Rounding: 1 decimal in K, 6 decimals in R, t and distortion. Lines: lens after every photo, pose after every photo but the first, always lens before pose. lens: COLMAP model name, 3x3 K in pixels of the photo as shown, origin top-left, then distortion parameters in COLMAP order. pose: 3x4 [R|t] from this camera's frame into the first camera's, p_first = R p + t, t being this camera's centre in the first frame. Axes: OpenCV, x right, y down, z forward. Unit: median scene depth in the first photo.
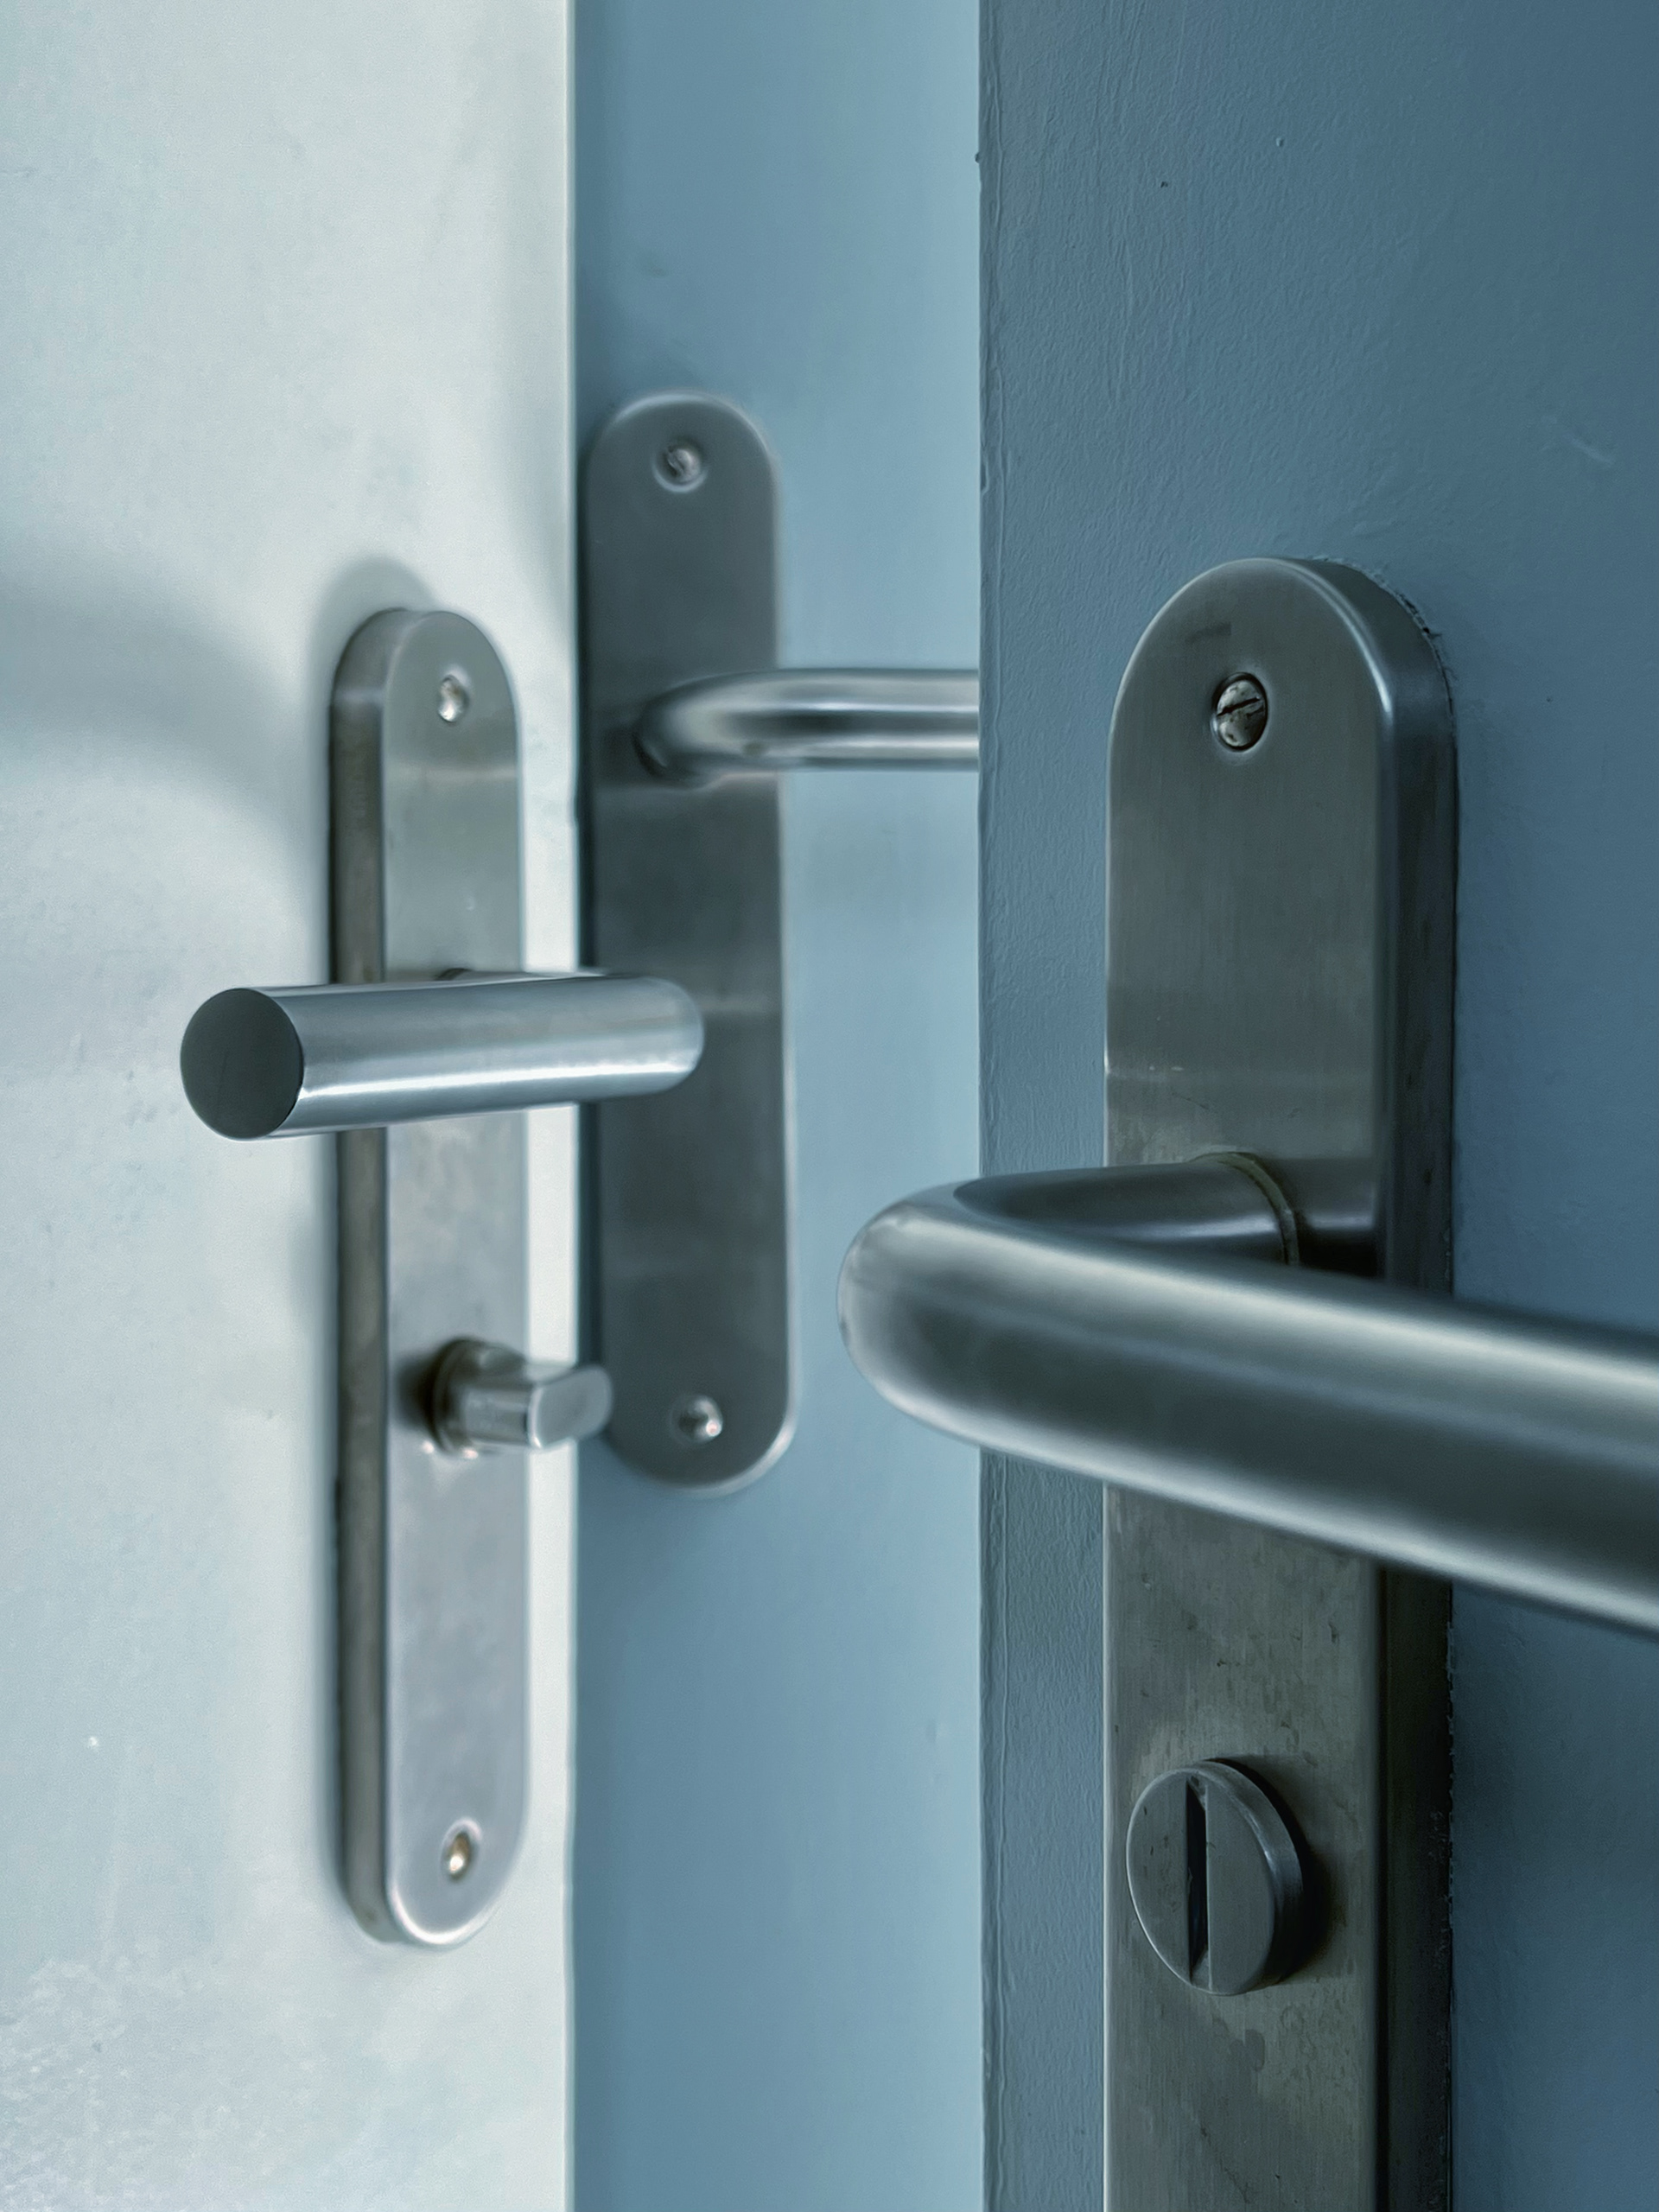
lens RADIAL K [[2439.8, 0, 838.1], [0, 2439.8, 1091.6], [0, 0, 1]] dist [0.080753, 0.000000]
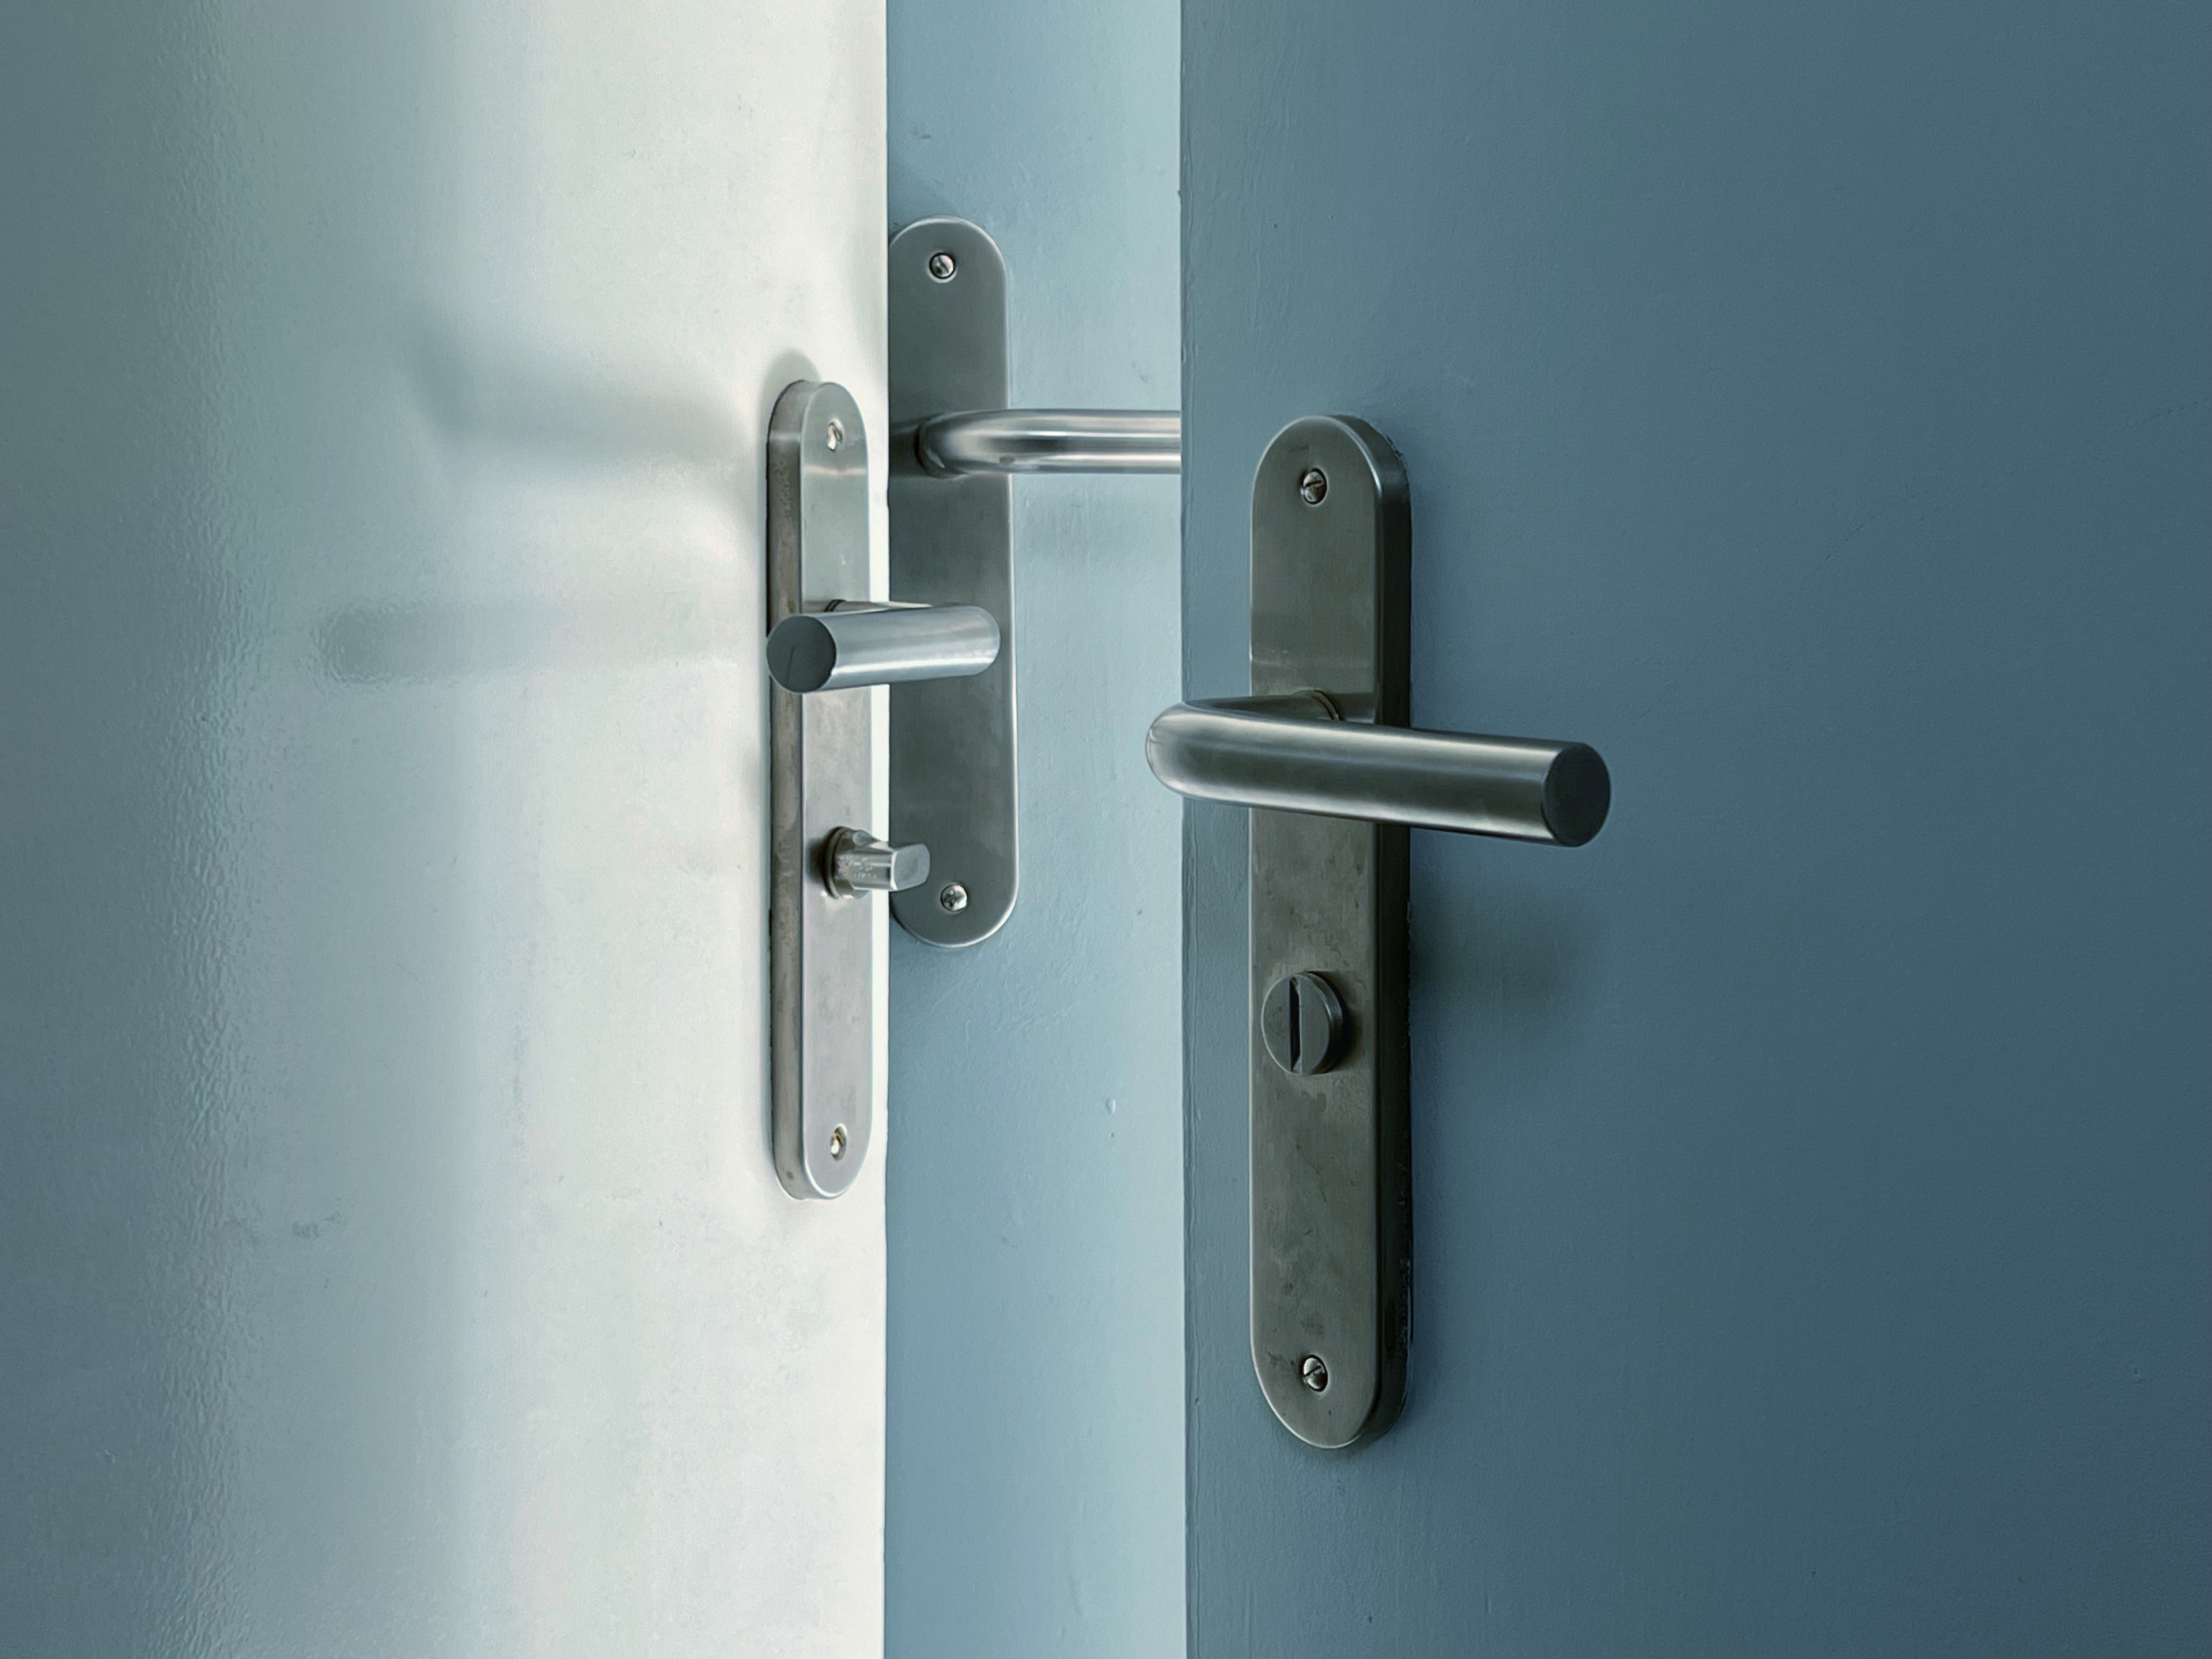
lens RADIAL K [[2950.2, 0, 1062.2], [0, 2950.2, 766.7], [0, 0, 1]] dist [0.202961, 0.000000]
pose [[0.996283, -0.006820, 0.085871, -0.208940], [0.005645, 0.999887, 0.013916, 0.040533], [-0.085957, -0.013379, 0.996209, -1.172294]]
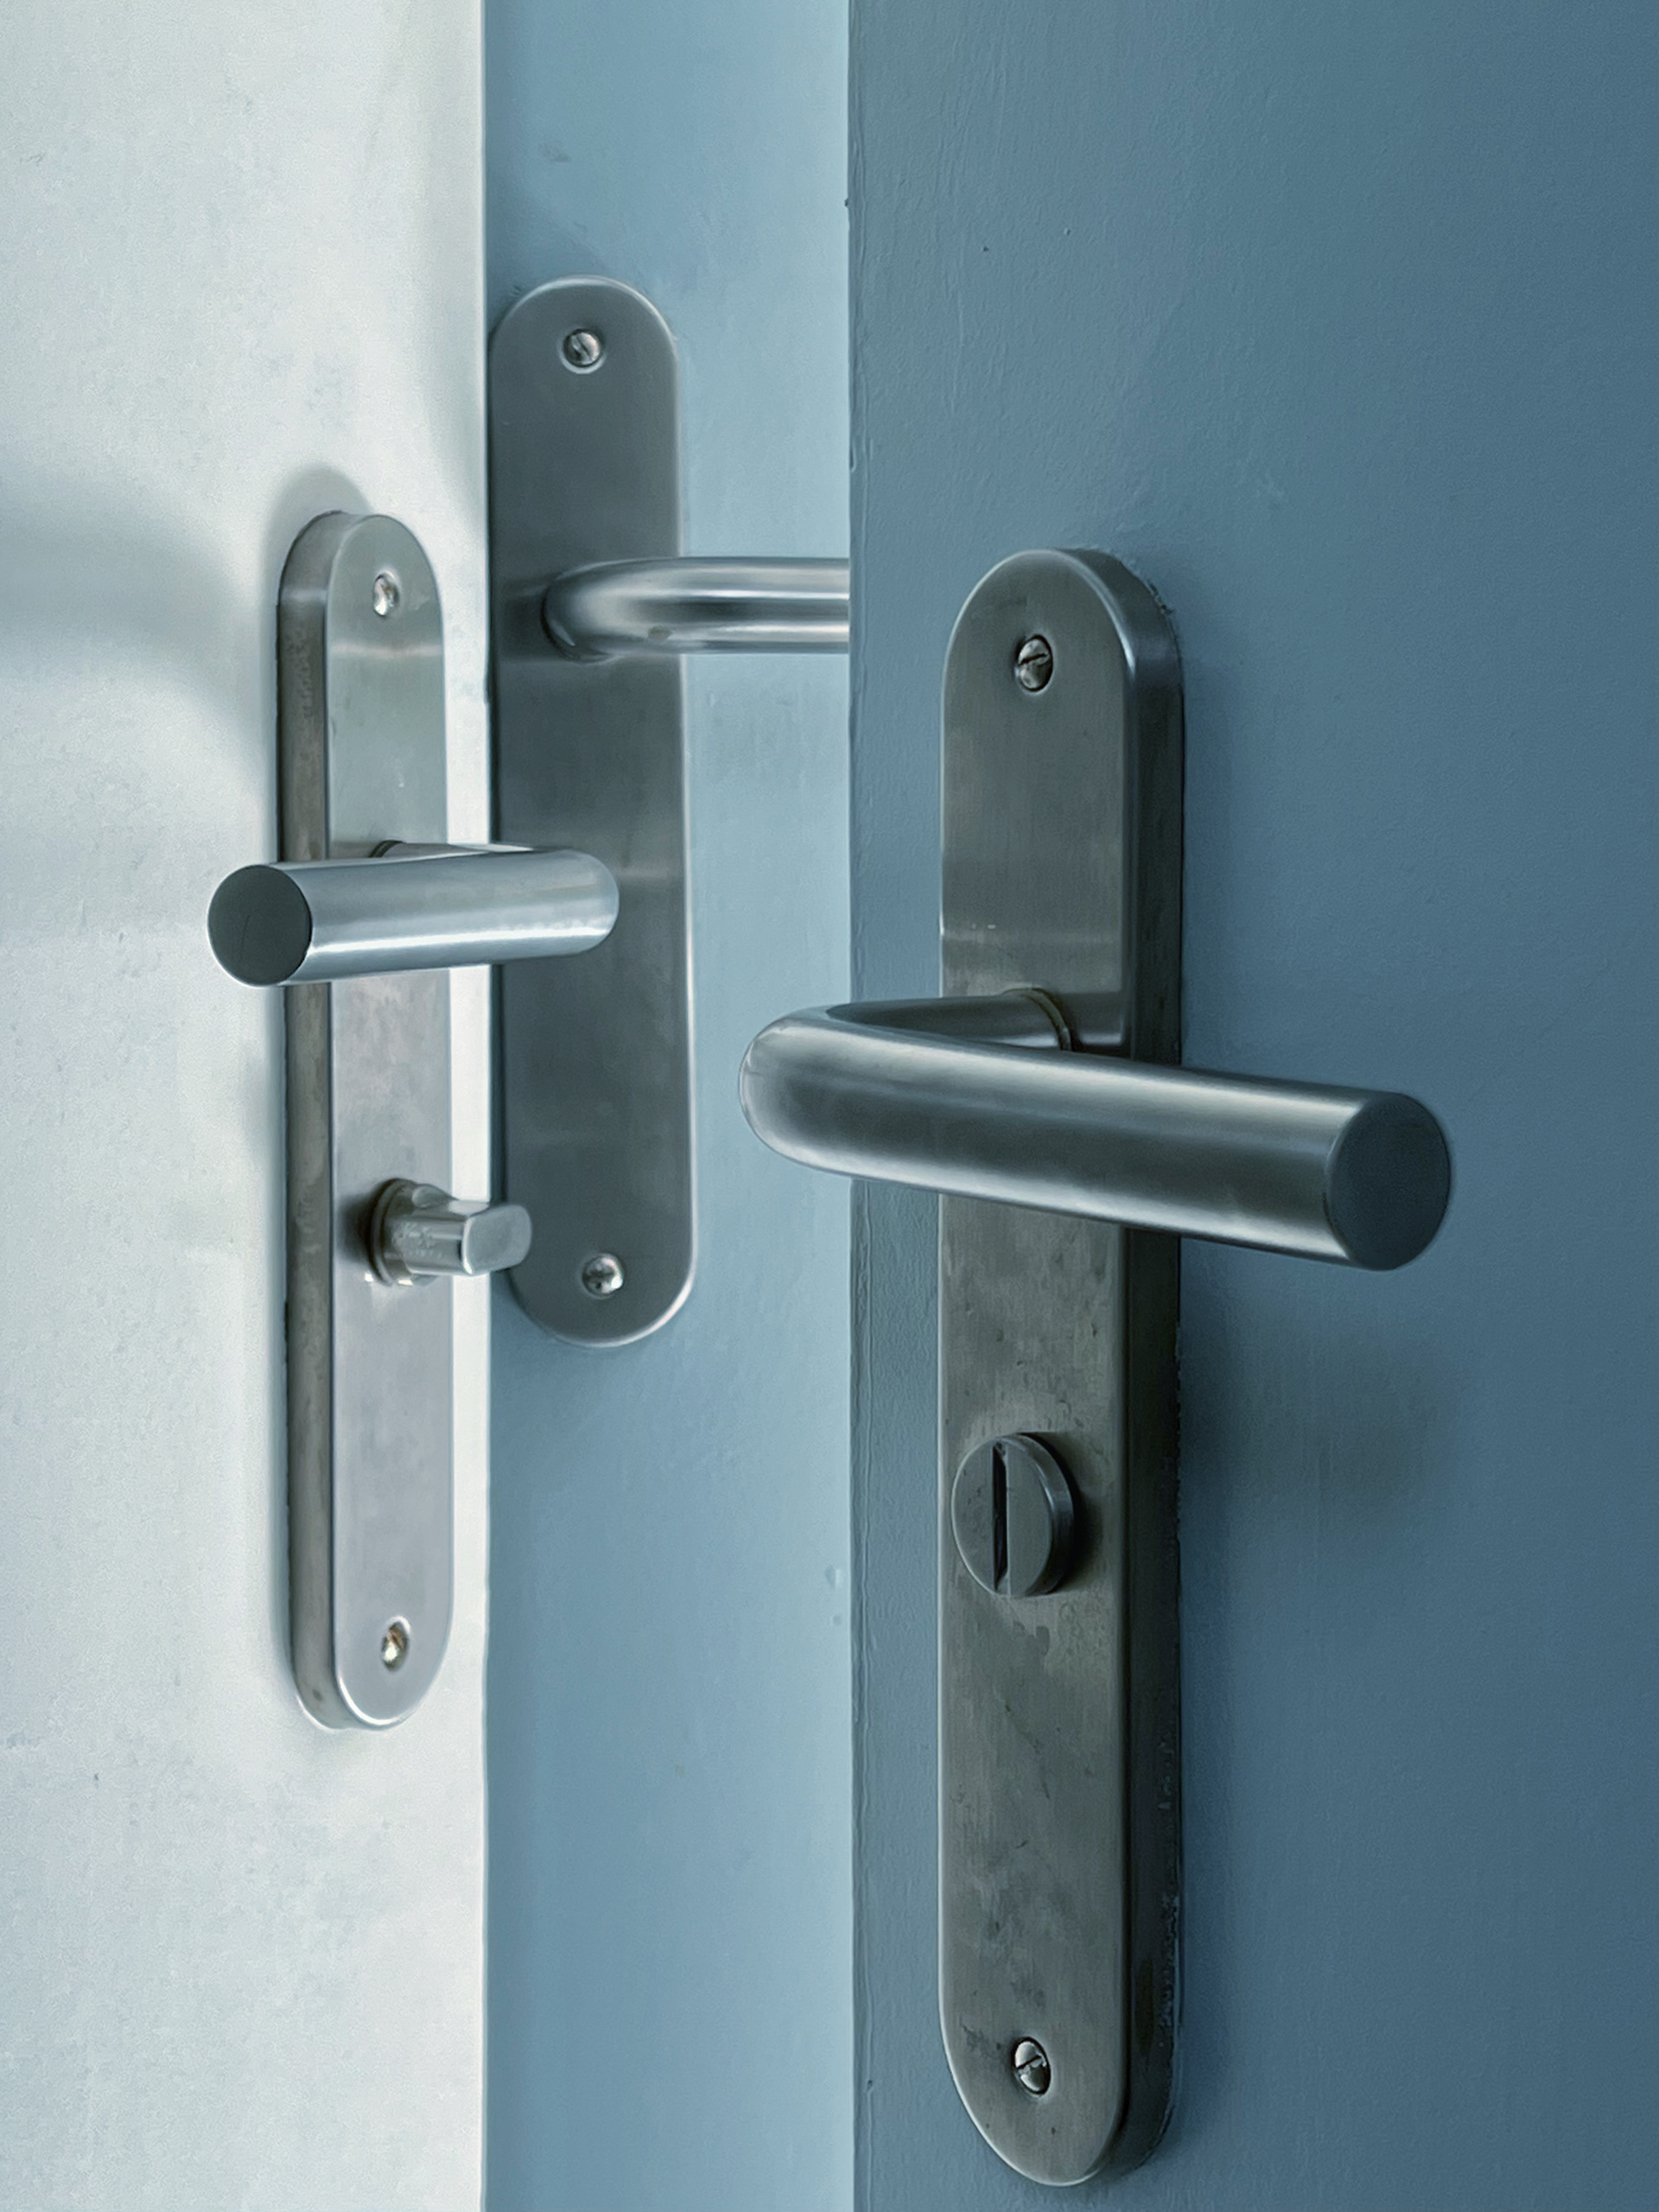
lens RADIAL K [[3560.2, 0, 804.4], [0, 3560.2, 1096.8], [0, 0, 1]] dist [0.158950, 0.000000]
pose [[0.999798, -0.001877, 0.019997, -0.002189], [0.001261, 0.999527, 0.030731, 0.017992], [-0.020046, -0.030700, 0.999328, -0.725496]]
